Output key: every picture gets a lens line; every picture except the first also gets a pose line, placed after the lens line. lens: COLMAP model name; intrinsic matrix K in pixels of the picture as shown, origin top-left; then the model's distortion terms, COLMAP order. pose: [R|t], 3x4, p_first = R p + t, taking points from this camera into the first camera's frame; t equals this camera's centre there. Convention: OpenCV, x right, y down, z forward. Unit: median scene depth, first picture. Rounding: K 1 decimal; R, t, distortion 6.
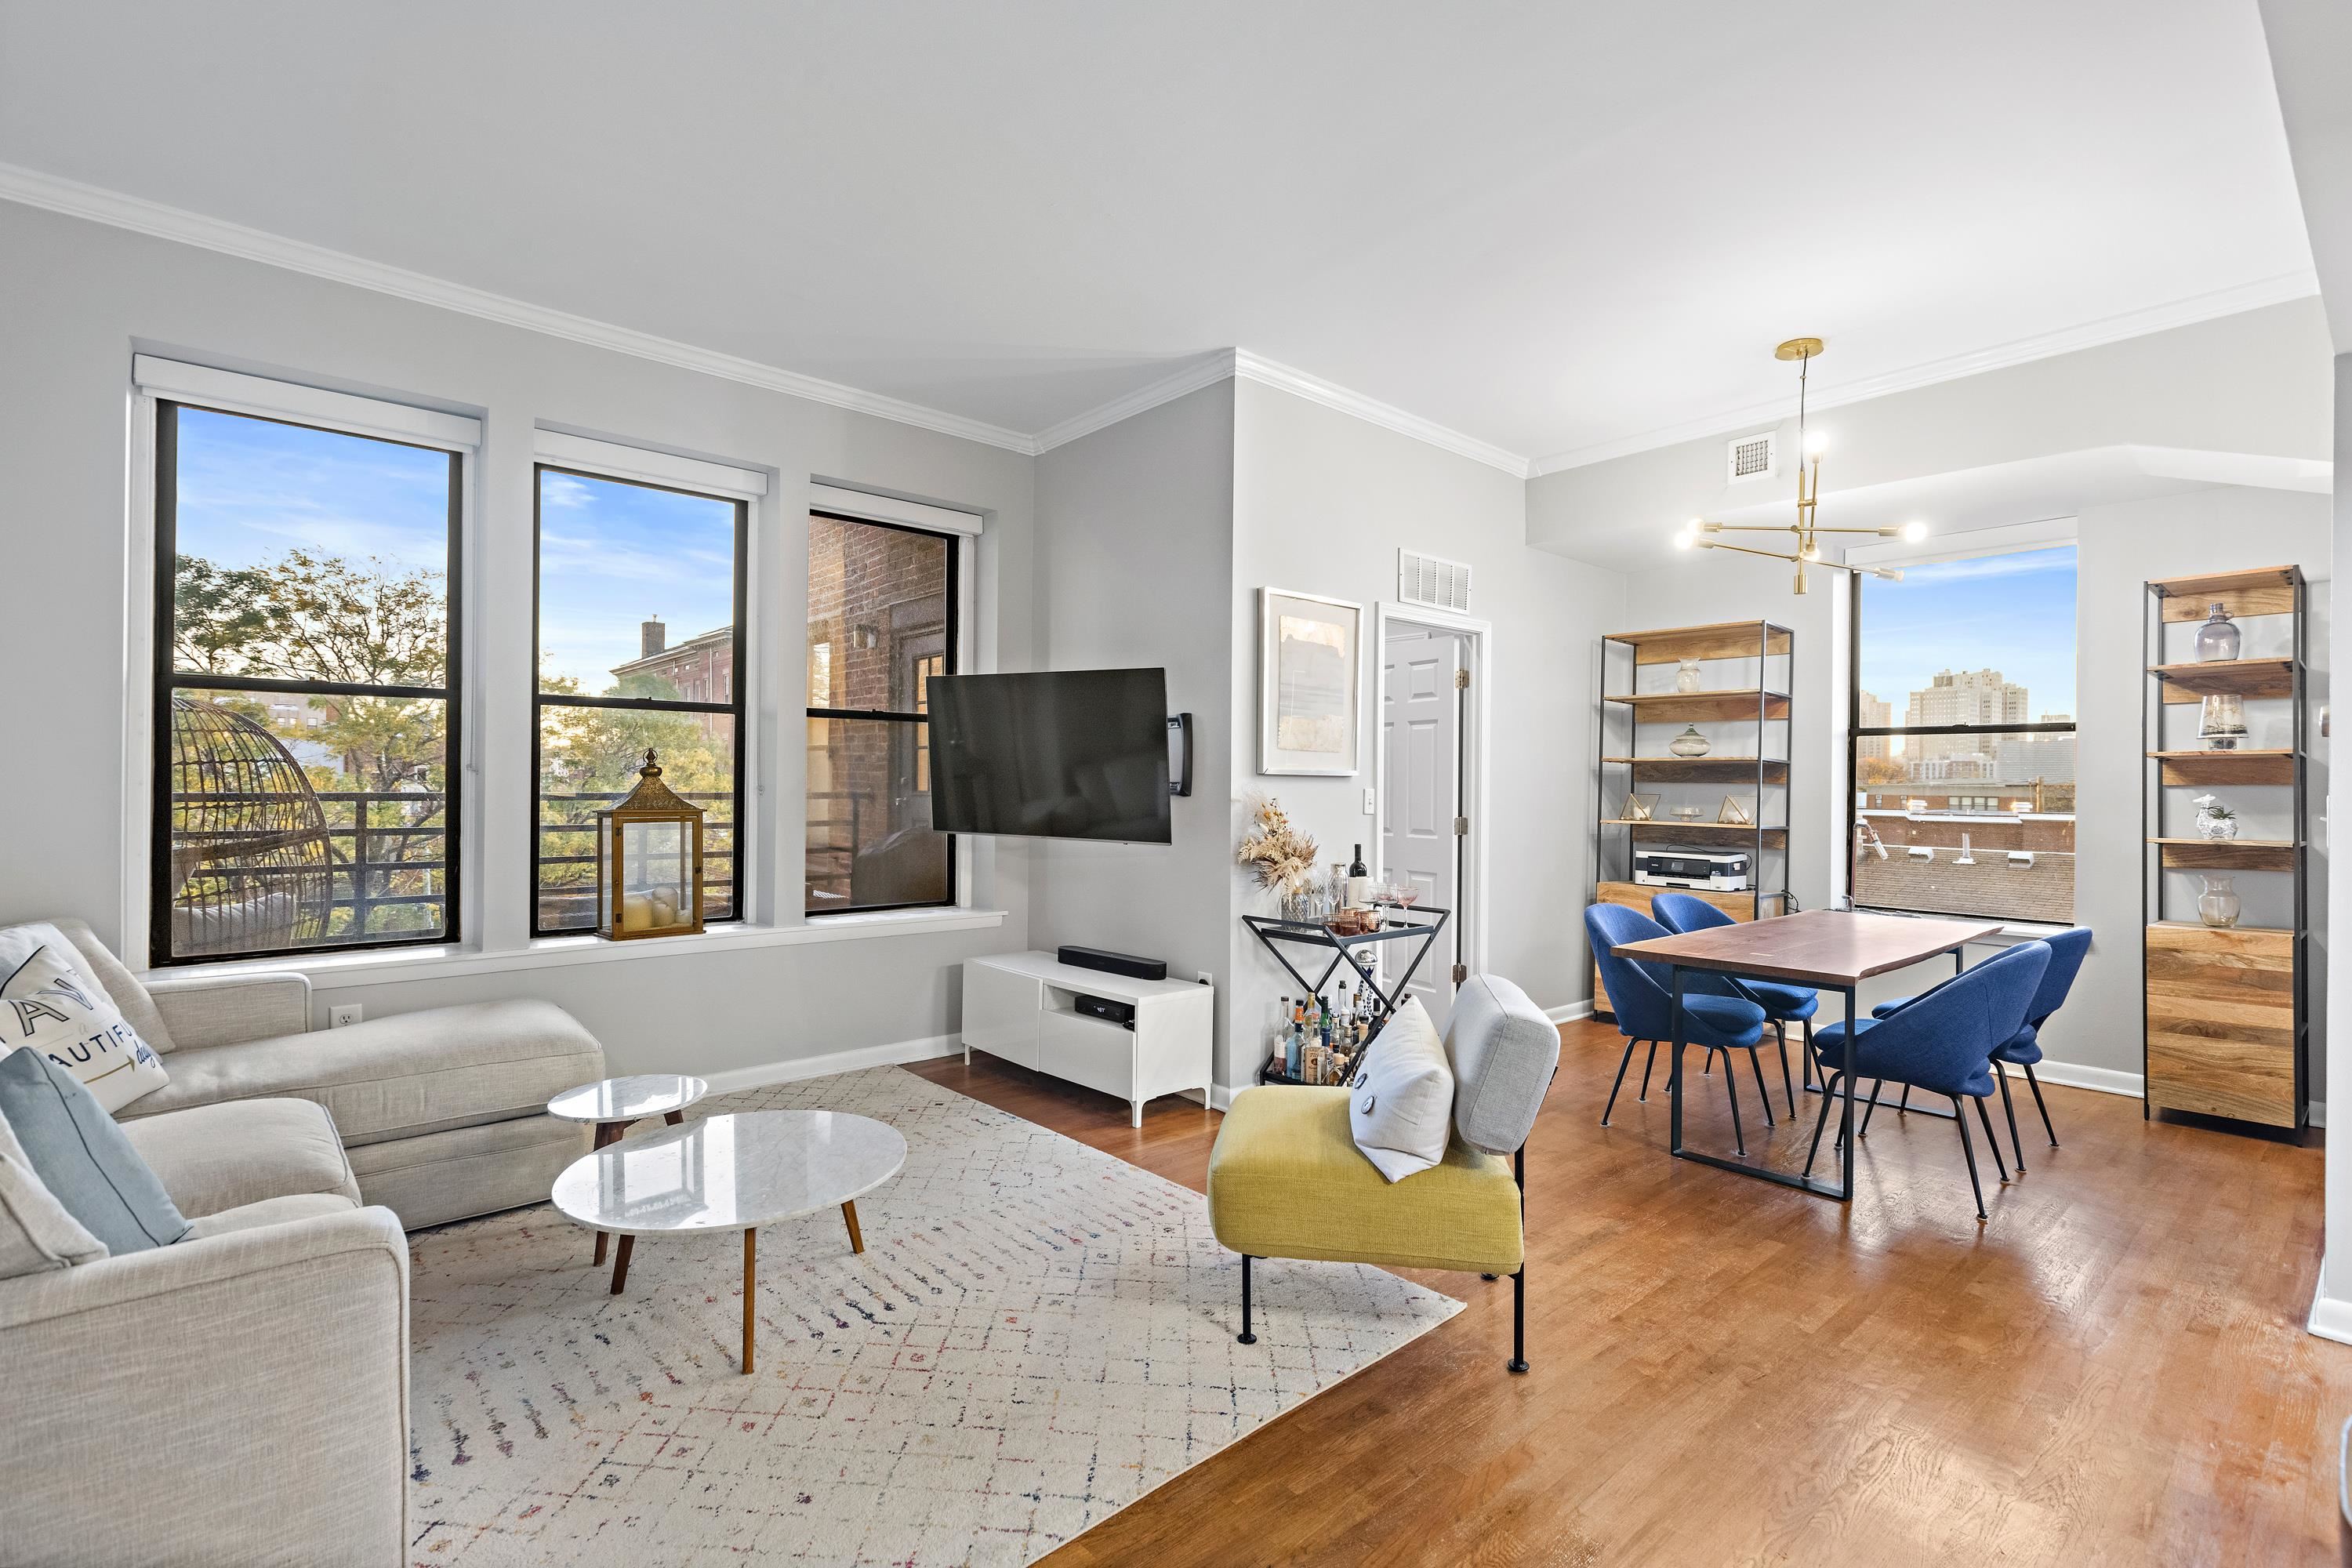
lens RADIAL K [[1082.8, 0, 1171.9], [0, 1082.8, 785.8], [0, 0, 1]] dist [0.001333, 0.001262]
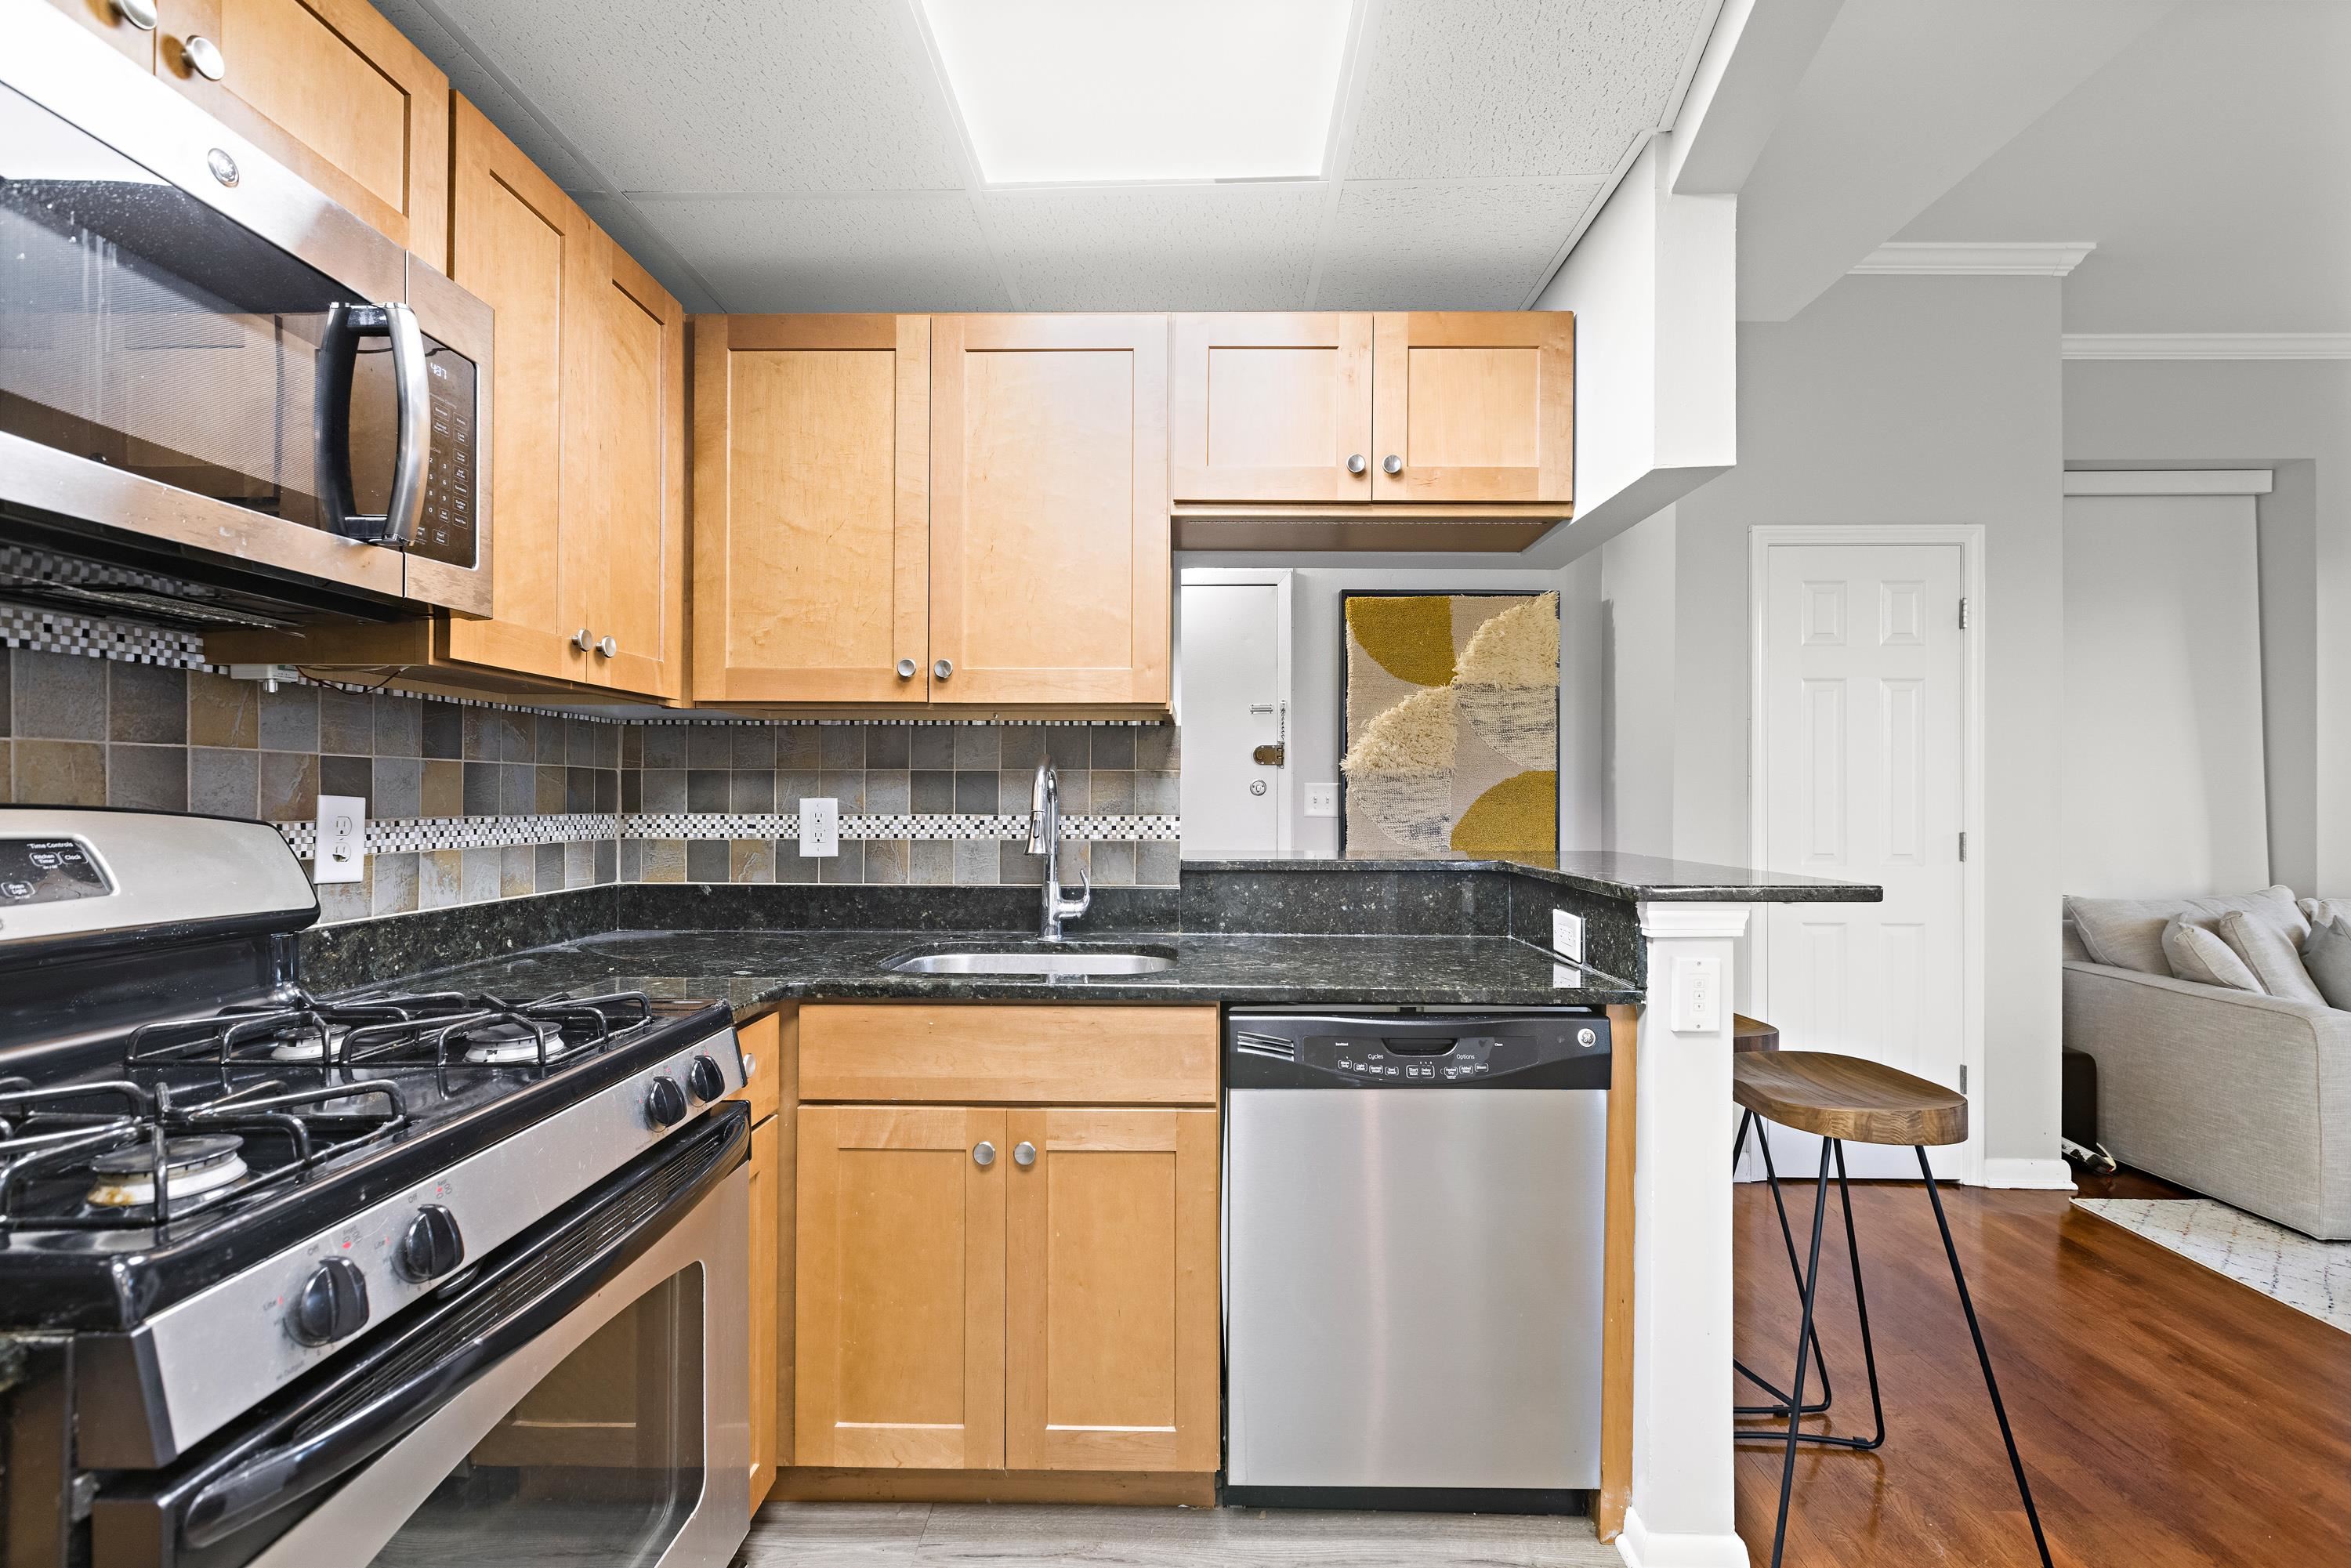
lens RADIAL K [[1082.3, 0, 1172.4], [0, 1082.3, 787.1], [0, 0, 1]] dist [0.001333, 0.001262]
pose [[-0.652937, -0.017256, -0.757215, 0.761944], [-0.016693, 0.999825, -0.008390, 0.019759], [0.757228, 0.007163, -0.653111, 0.261923]]
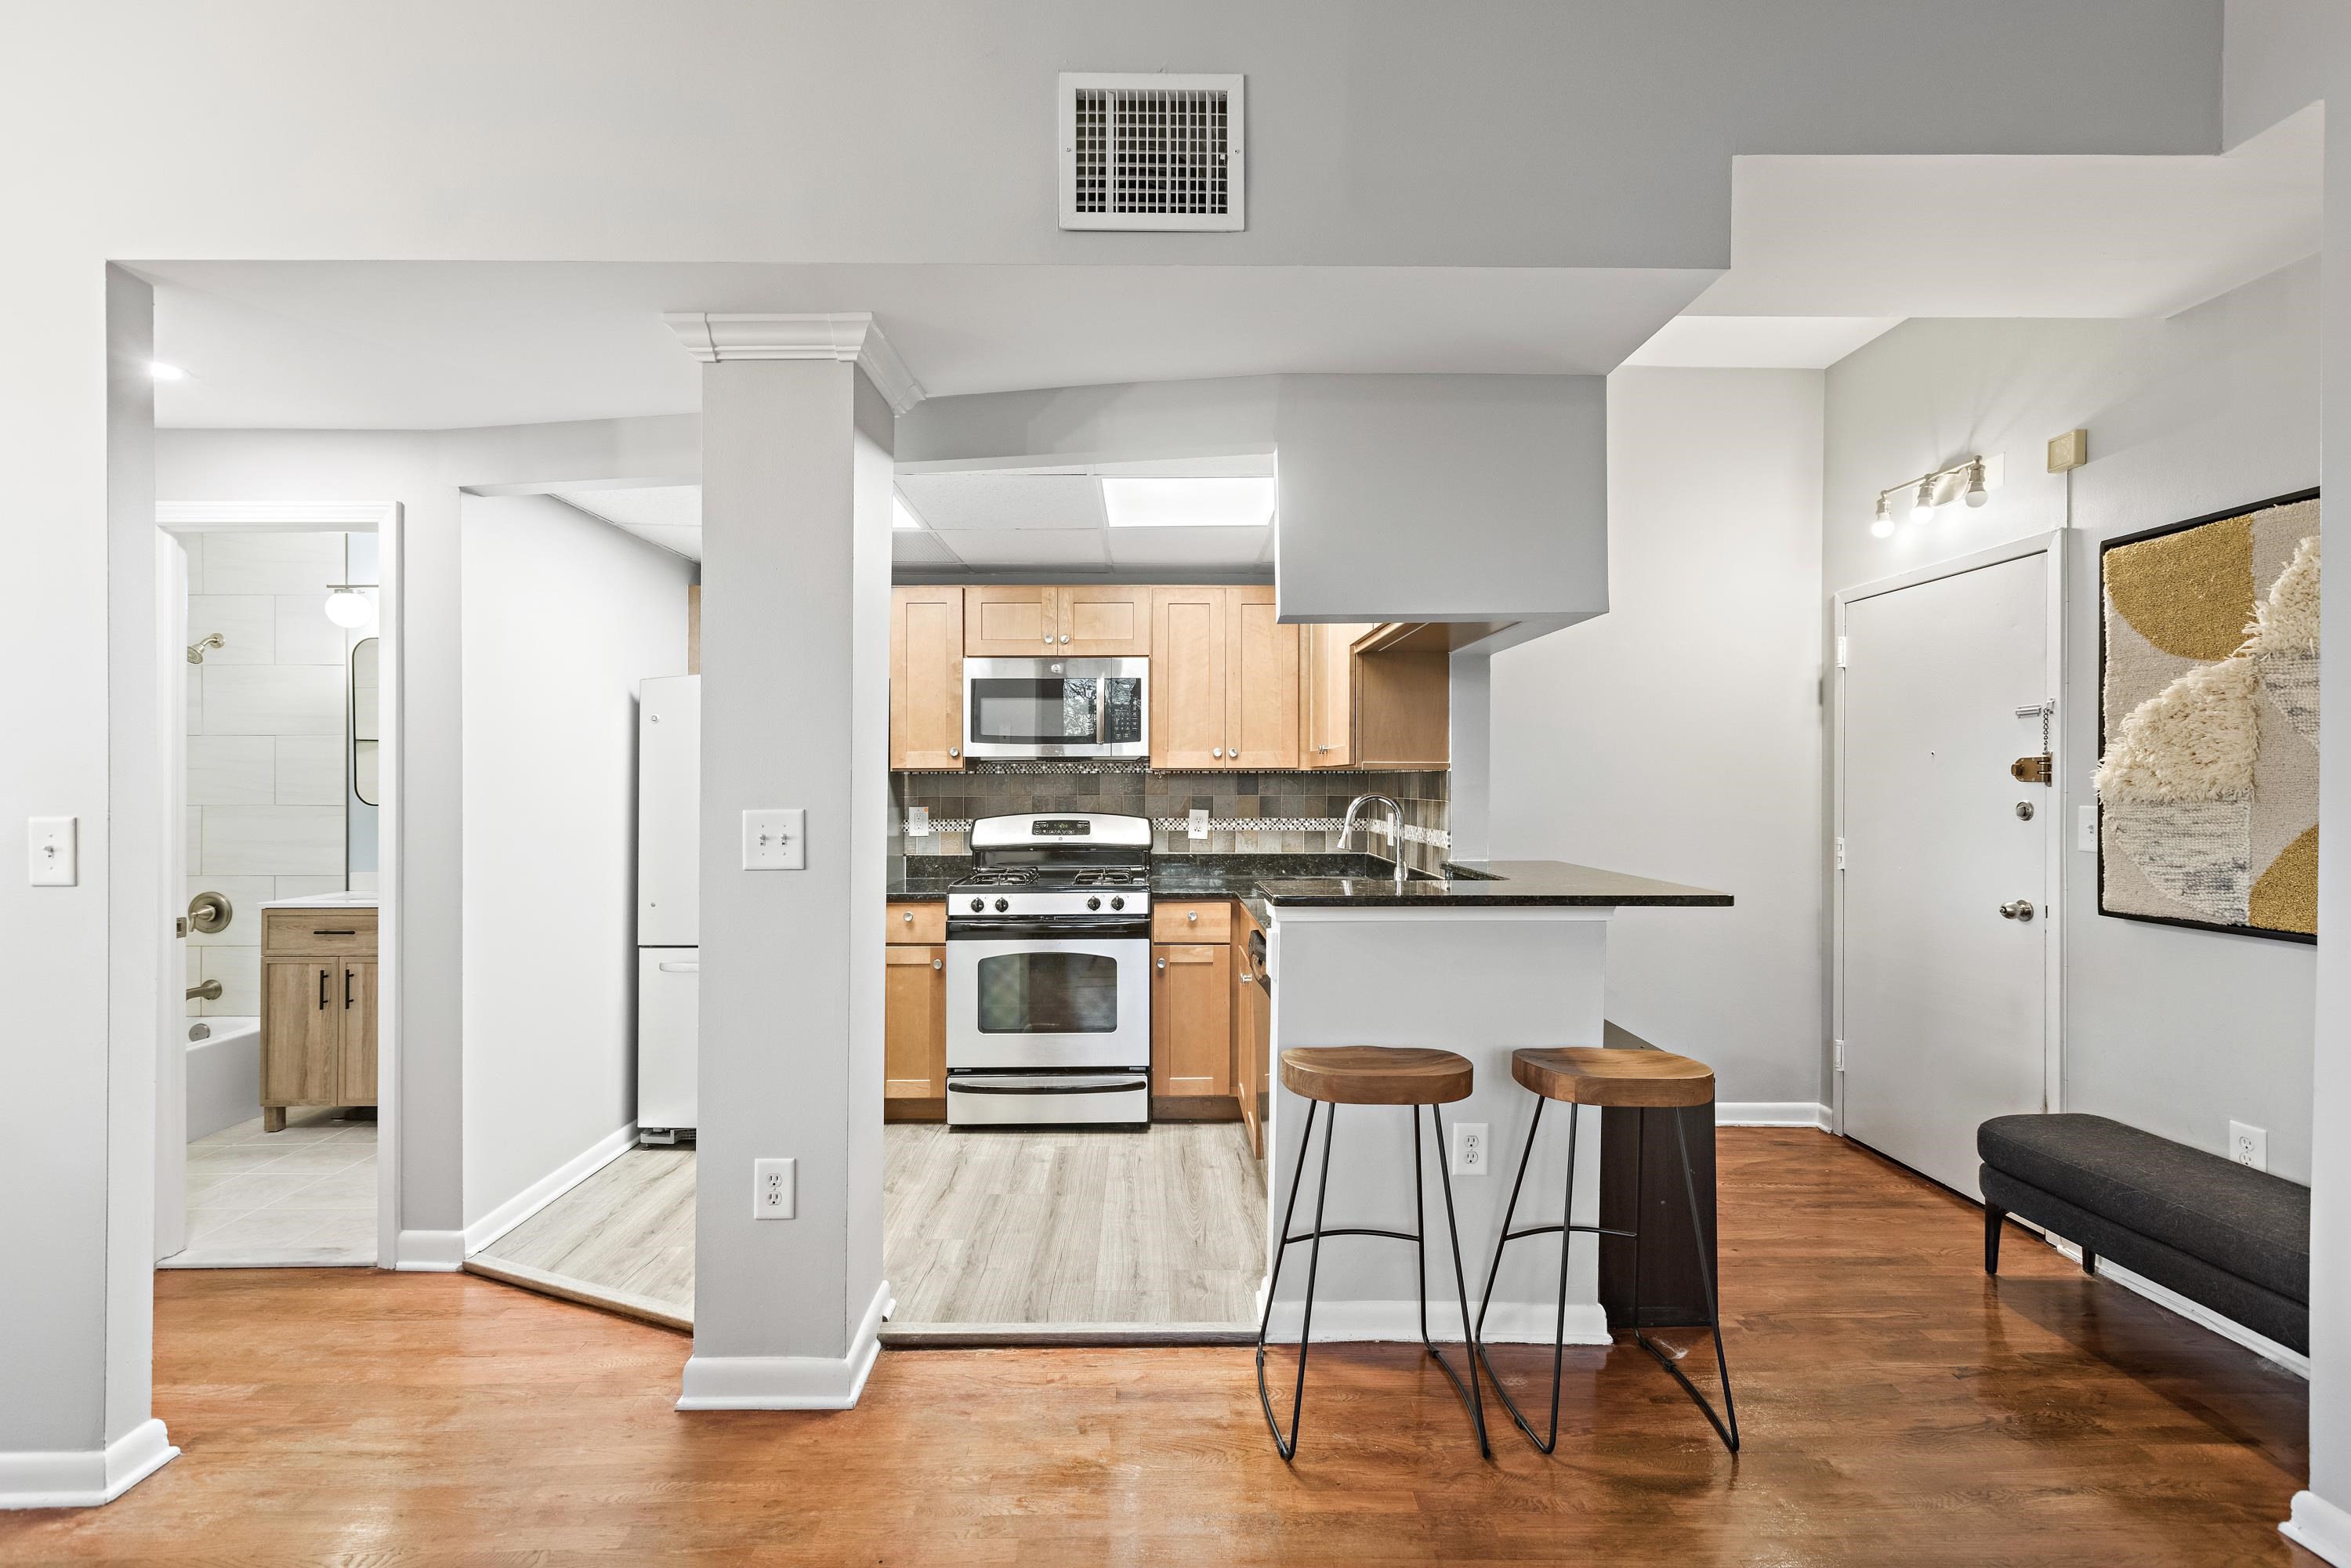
lens RADIAL K [[1057.9, 0, 1173.4], [0, 1057.9, 776.7], [0, 0, 1]] dist [0.001995, 0.000276]
pose [[-0.770985, -0.005217, 0.636832, -0.014205], [-0.000439, 0.999971, 0.007660, -0.017963], [-0.636853, 0.005626, -0.770964, 0.651711]]
